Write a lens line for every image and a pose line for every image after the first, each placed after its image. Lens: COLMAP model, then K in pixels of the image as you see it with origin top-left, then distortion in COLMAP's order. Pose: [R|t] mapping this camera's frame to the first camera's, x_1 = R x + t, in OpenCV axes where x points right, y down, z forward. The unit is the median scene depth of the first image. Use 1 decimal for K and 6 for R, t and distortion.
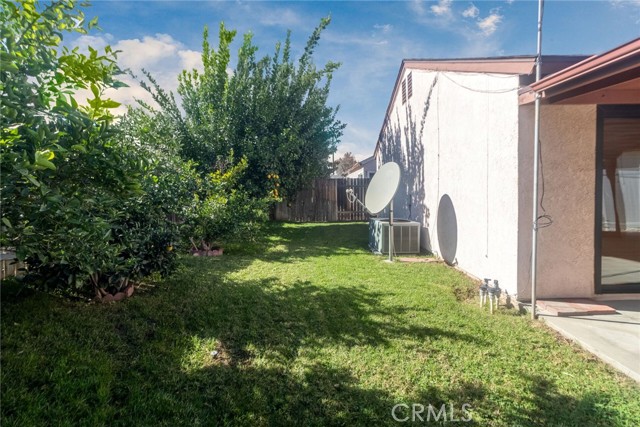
lens RADIAL K [[297.7, 0, 320.0], [0, 297.7, 199.0], [0, 0, 1]] dist [0.005755, 0.000992]
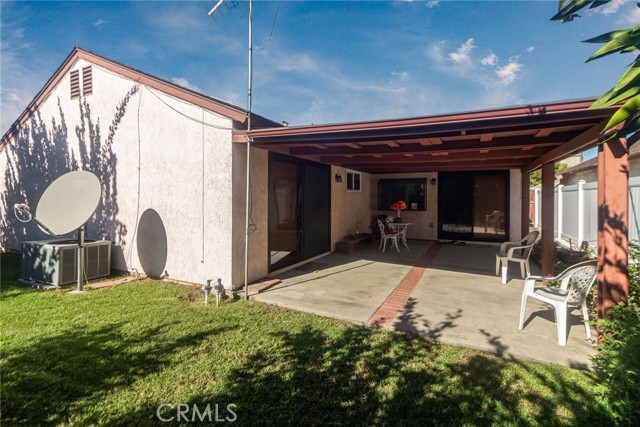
lens RADIAL K [[297.7, 0, 323.2], [0, 297.7, 197.7], [0, 0, 1]] dist [0.005755, 0.000992]
pose [[0.442940, 0.019283, 0.896344, -0.330029], [0.017954, 0.999377, -0.030372, -0.018275], [-0.896372, 0.029546, 0.442318, 0.061365]]
